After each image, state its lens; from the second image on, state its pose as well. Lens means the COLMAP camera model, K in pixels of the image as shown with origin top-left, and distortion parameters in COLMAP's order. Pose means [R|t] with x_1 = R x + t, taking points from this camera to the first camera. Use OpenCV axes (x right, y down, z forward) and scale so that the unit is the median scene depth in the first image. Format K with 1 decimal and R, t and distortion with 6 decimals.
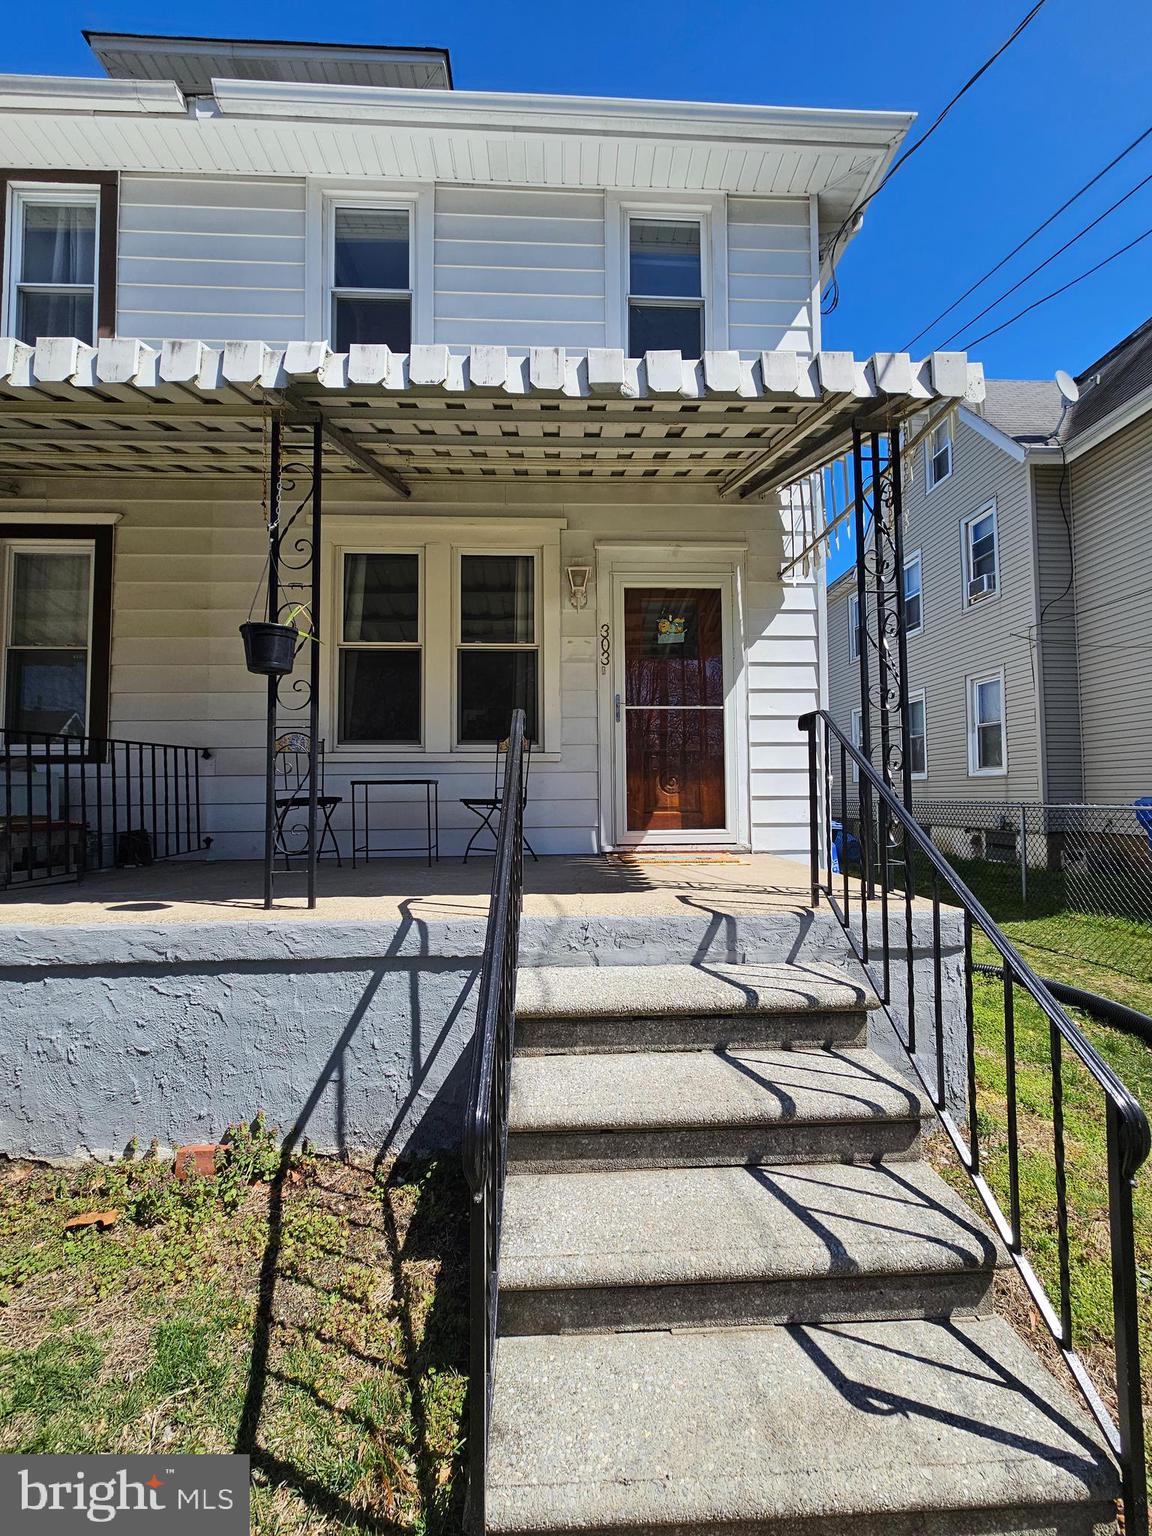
lens RADIAL K [[625.0, 0, 581.7], [0, 625.0, 771.8], [0, 0, 1]] dist [0.000119, -0.000381]
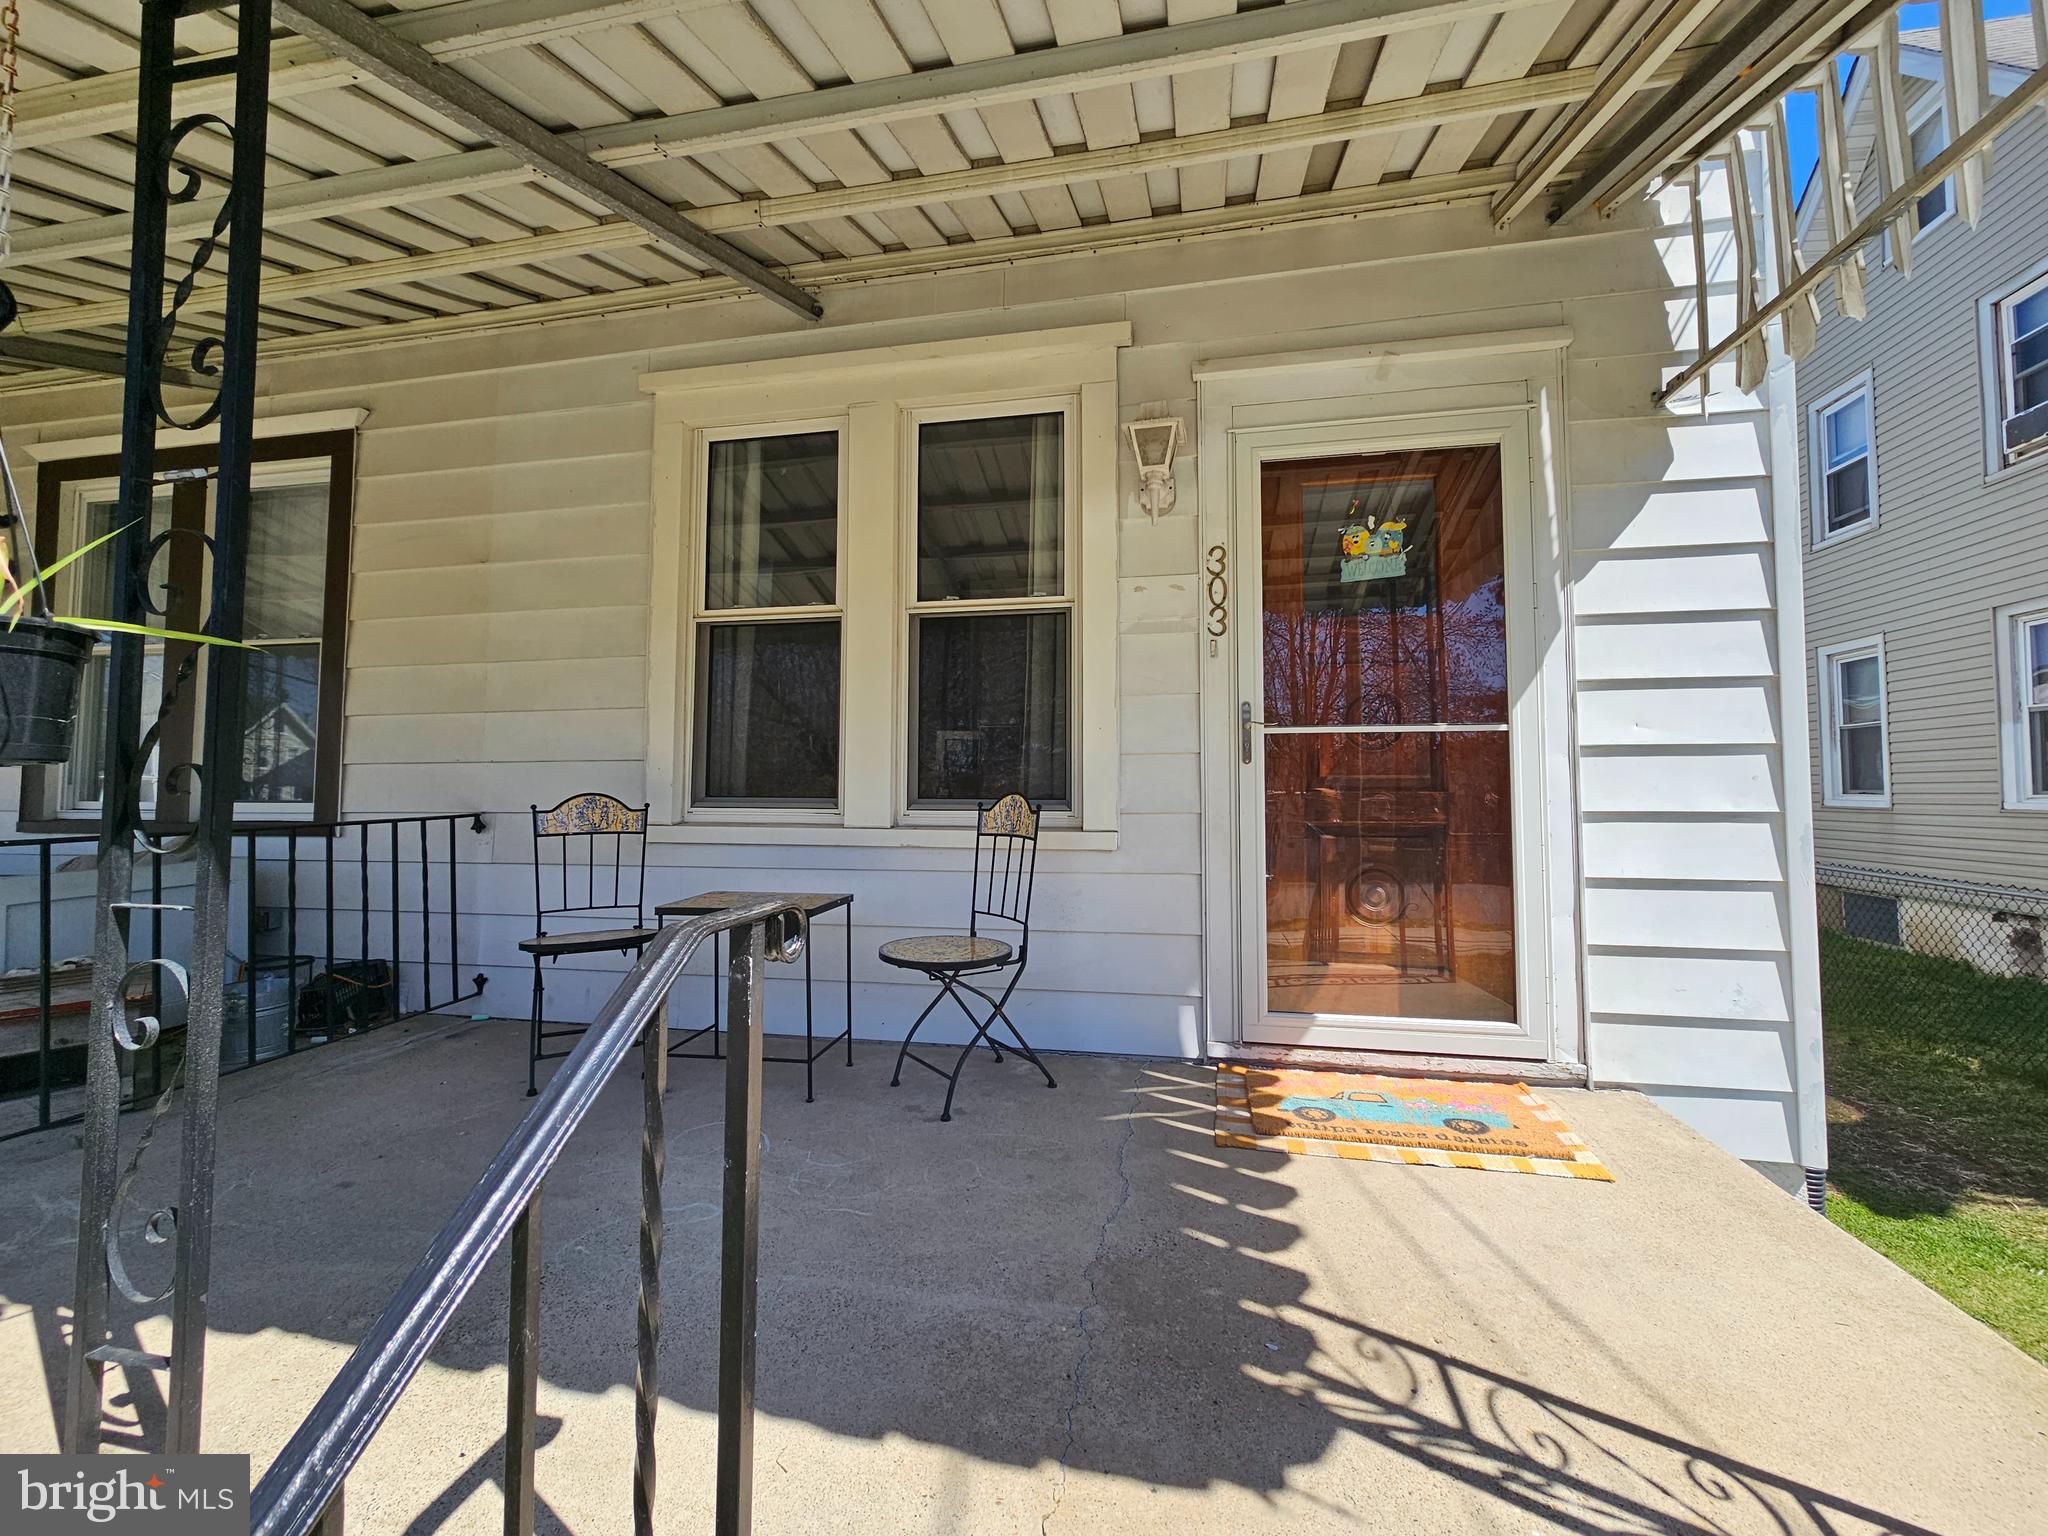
lens RADIAL K [[833.3, 0, 1026.7], [0, 833.3, 755.5], [0, 0, 1]] dist [0.000119, -0.000381]
pose [[0.970847, -0.002076, -0.239693, 0.048160], [0.002064, 0.999998, -0.000302, -0.084762], [0.239693, -0.000202, 0.970849, 0.383009]]
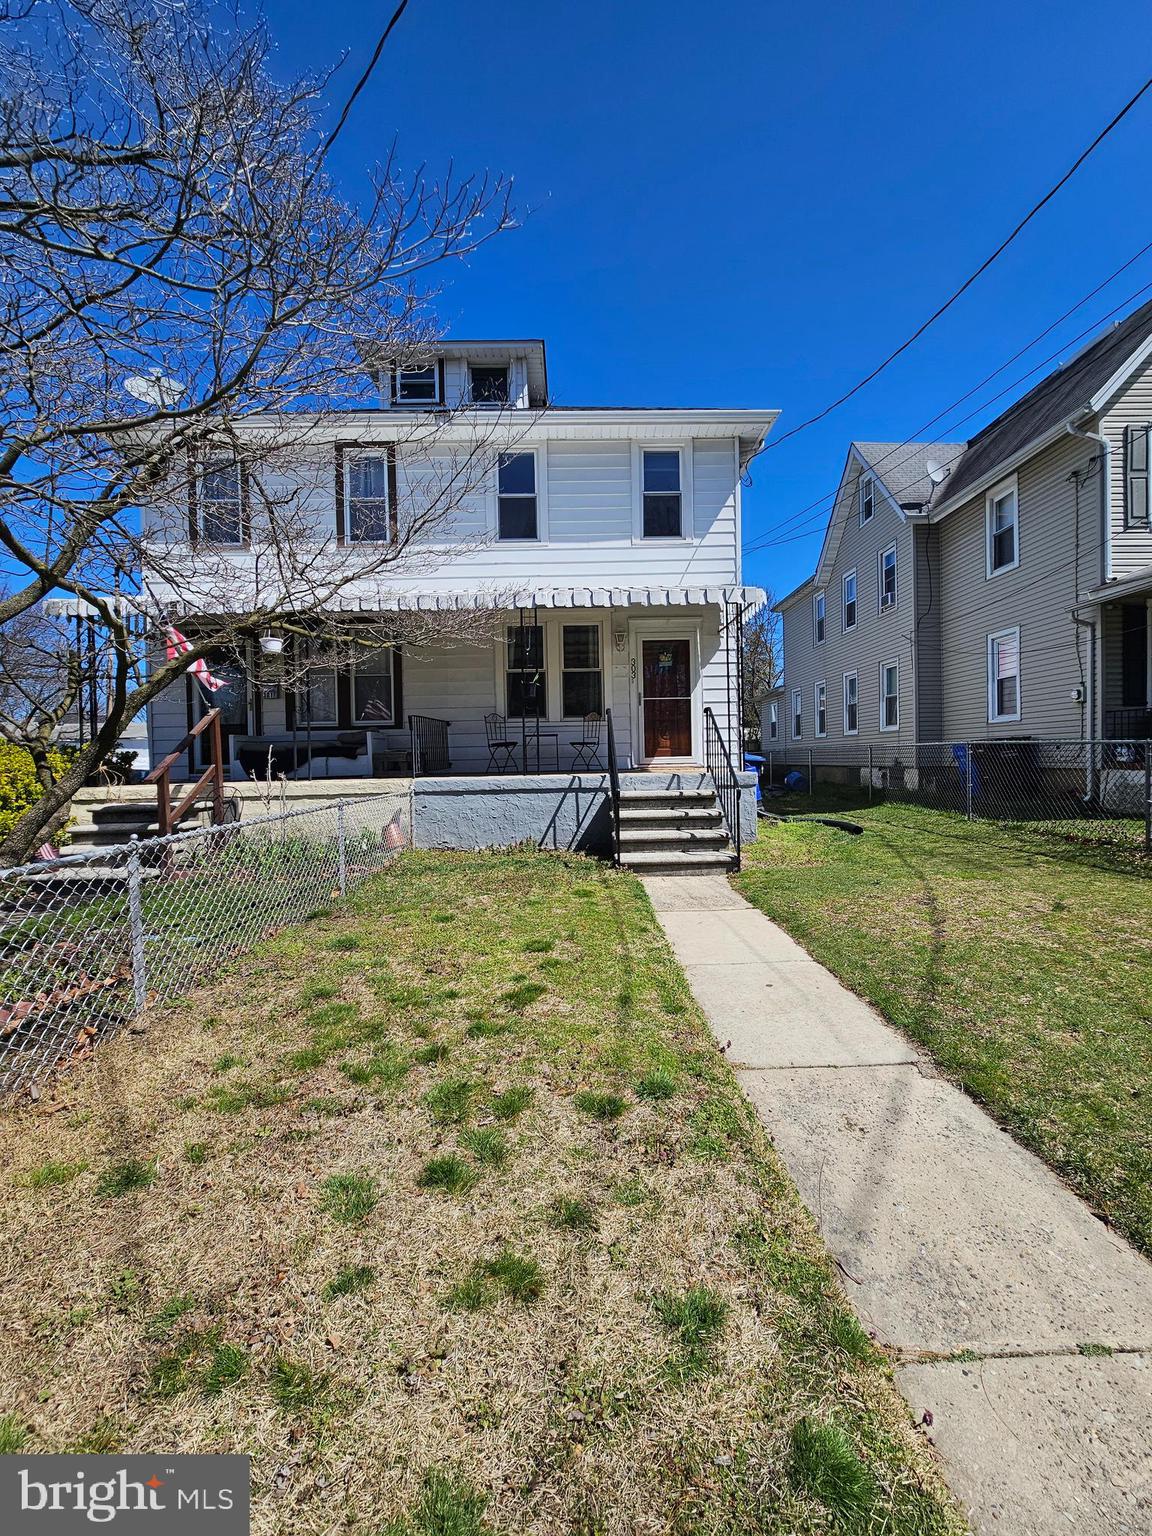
lens RADIAL K [[625.0, 0, 579.2], [0, 625.0, 769.8], [0, 0, 1]] dist [0.000119, -0.000381]
pose [[0.999413, -0.011612, -0.032225, -0.079221], [0.013355, 0.998428, 0.054427, 0.017150], [0.031543, -0.054825, 0.997998, -1.095825]]
